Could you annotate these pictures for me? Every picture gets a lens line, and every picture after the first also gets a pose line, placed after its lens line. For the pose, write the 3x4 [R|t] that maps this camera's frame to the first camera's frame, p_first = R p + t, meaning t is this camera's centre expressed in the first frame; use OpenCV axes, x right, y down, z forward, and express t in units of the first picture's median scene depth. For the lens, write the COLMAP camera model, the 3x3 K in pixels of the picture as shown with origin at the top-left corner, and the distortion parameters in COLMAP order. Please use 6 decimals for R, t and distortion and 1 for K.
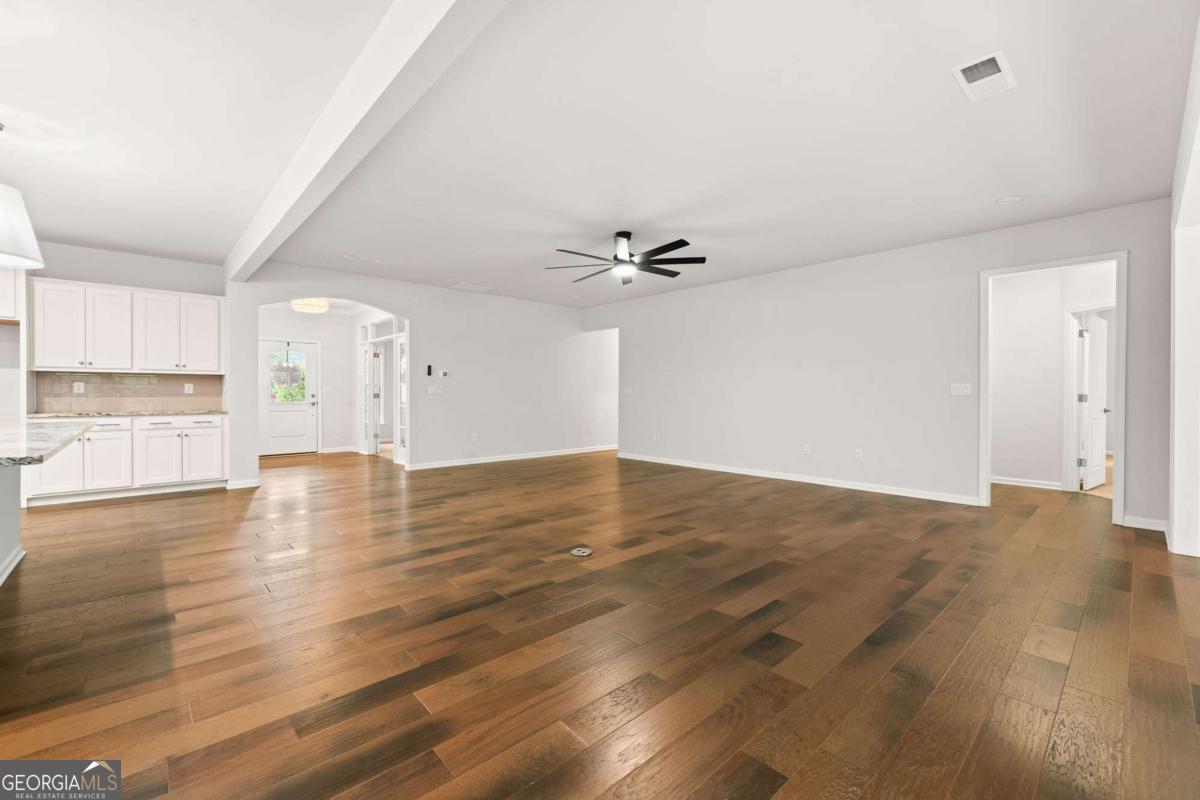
lens RADIAL K [[491.1, 0, 599.6], [0, 491.1, 398.0], [0, 0, 1]] dist [-0.003381, -0.001025]
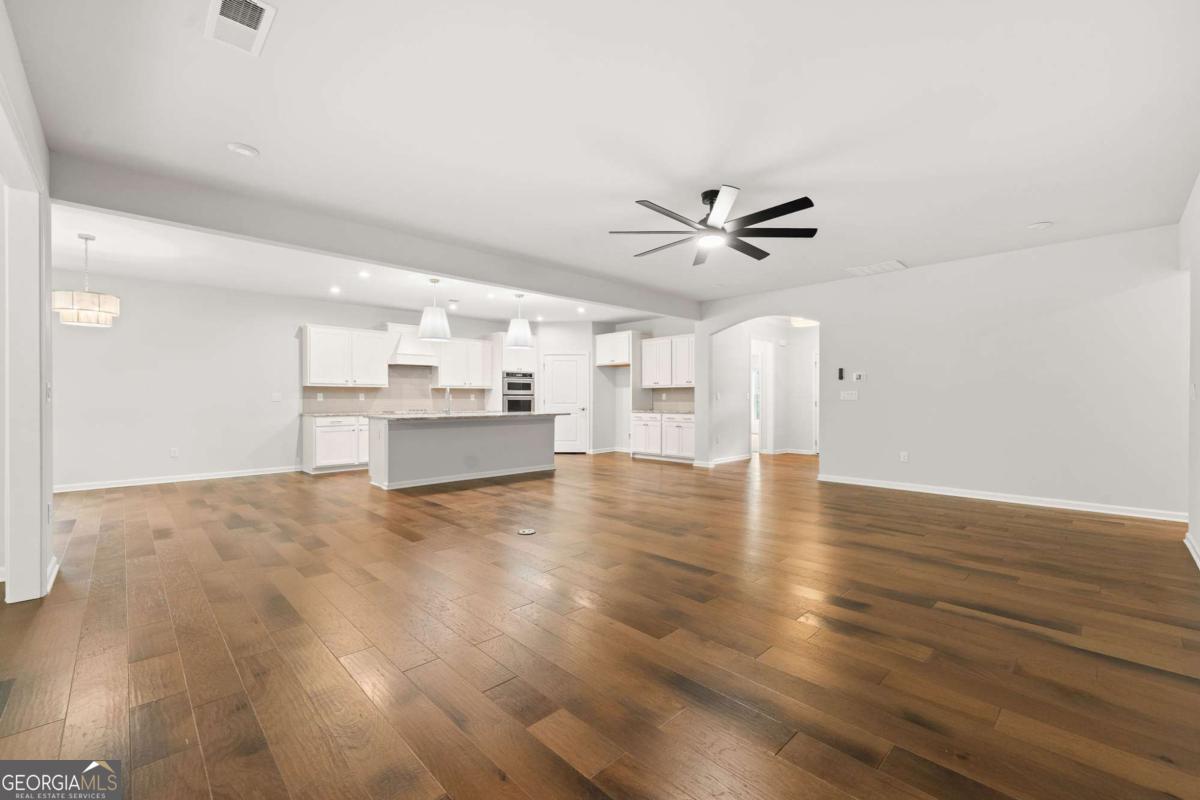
lens RADIAL K [[491.1, 0, 591.2], [0, 491.1, 399.8], [0, 0, 1]] dist [-0.003381, -0.001025]
pose [[0.005418, 0.000144, -0.999985, 0.723111], [-0.006892, 0.999976, 0.000107, -0.007652], [0.999962, 0.006891, 0.005419, 0.713052]]
